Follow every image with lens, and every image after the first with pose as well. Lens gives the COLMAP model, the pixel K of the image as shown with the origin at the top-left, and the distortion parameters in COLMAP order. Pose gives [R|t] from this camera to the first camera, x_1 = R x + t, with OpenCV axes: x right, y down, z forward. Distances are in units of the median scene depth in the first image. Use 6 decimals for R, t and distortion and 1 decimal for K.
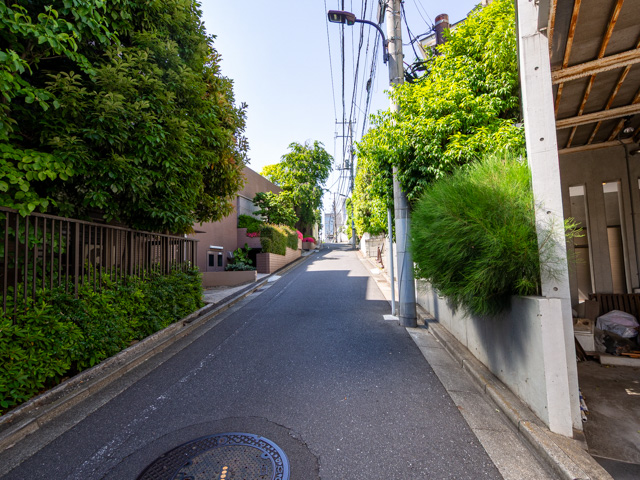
lens RADIAL K [[330.4, 0, 320.0], [0, 330.4, 240.0], [0, 0, 1]] dist [0.001616, 0.000289]
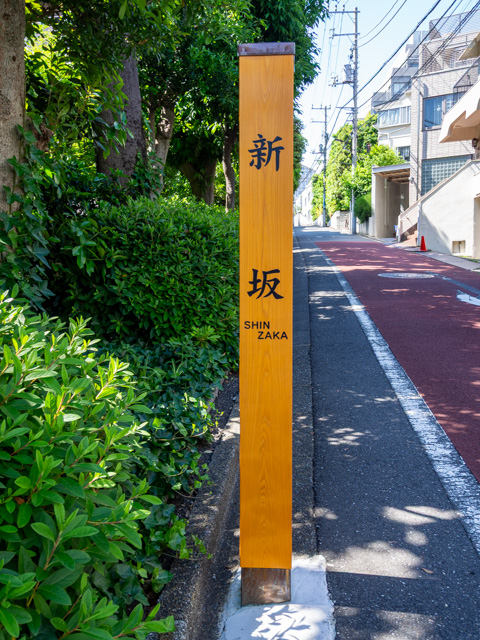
lens RADIAL K [[563.2, 0, 240.0], [0, 563.2, 320.0], [0, 0, 1]] dist [0.019620, 0.002188]
pose [[0.999639, 0.026862, -0.000929, -0.176806], [-0.026378, 0.987095, 0.157951, 0.045557], [0.005160, -0.157870, 0.987446, -0.979148]]
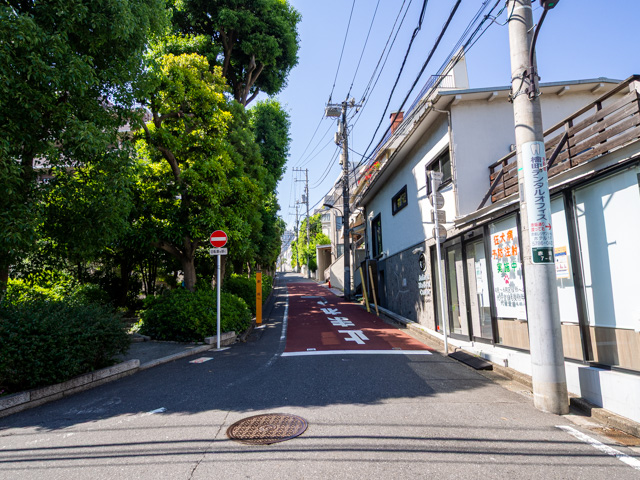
lens RADIAL K [[404.7, 0, 320.0], [0, 404.7, 240.0], [0, 0, 1]] dist [-0.000223, -0.000112]
pose [[0.984157, 0.030445, 0.174664, -0.189496], [-0.016481, 0.996590, -0.080849, 0.026356], [-0.176529, 0.076690, 0.981303, -1.380662]]
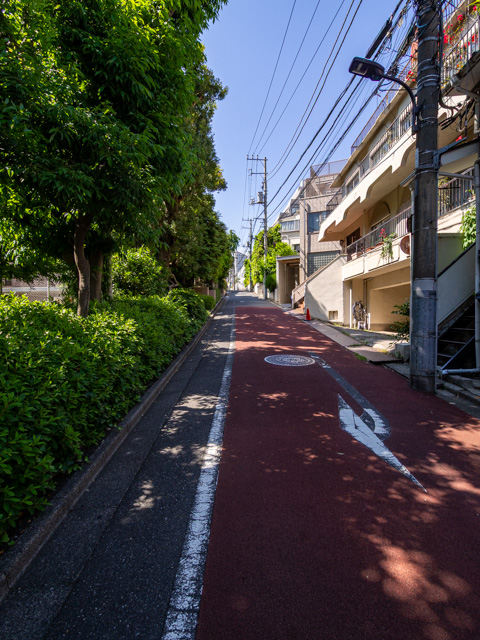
lens RADIAL K [[330.4, 0, 240.0], [0, 330.4, 320.0], [0, 0, 1]] dist [0.001616, 0.000289]
pose [[0.994954, 0.028389, 0.096234, -0.127676], [-0.036908, 0.995442, 0.087936, 0.024868], [-0.093299, -0.091044, 0.991467, -0.834323]]
